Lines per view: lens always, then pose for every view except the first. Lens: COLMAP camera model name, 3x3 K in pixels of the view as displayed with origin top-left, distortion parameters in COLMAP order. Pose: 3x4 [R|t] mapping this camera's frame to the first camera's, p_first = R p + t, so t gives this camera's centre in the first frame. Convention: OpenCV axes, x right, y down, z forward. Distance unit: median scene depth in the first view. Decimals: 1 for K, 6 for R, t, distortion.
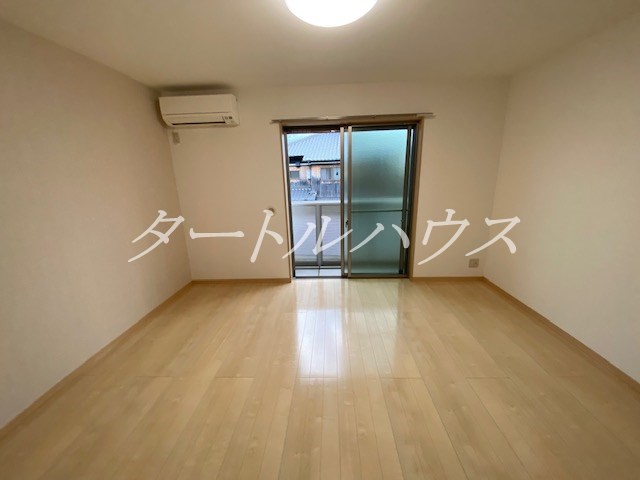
lens RADIAL K [[259.8, 0, 319.8], [0, 259.8, 240.9], [0, 0, 1]] dist [-0.003166, -0.000347]
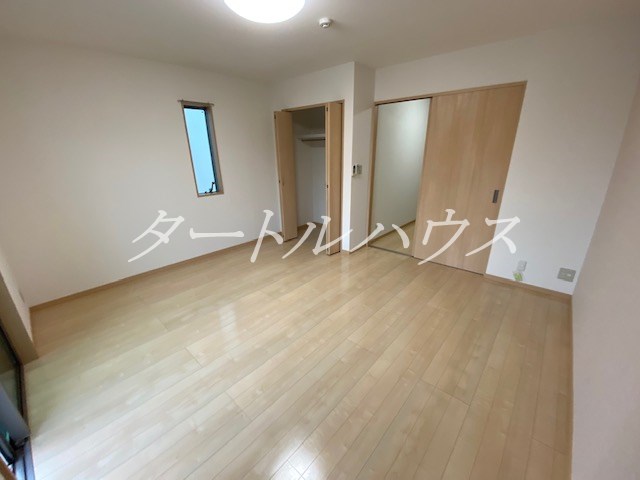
lens RADIAL K [[259.8, 0, 319.5], [0, 259.8, 241.2], [0, 0, 1]] dist [-0.003166, -0.000347]
pose [[-0.769441, -0.166333, 0.616680, -0.729488], [0.199182, 0.854863, 0.479099, -0.359364], [-0.606867, 0.491470, -0.624636, 1.467692]]
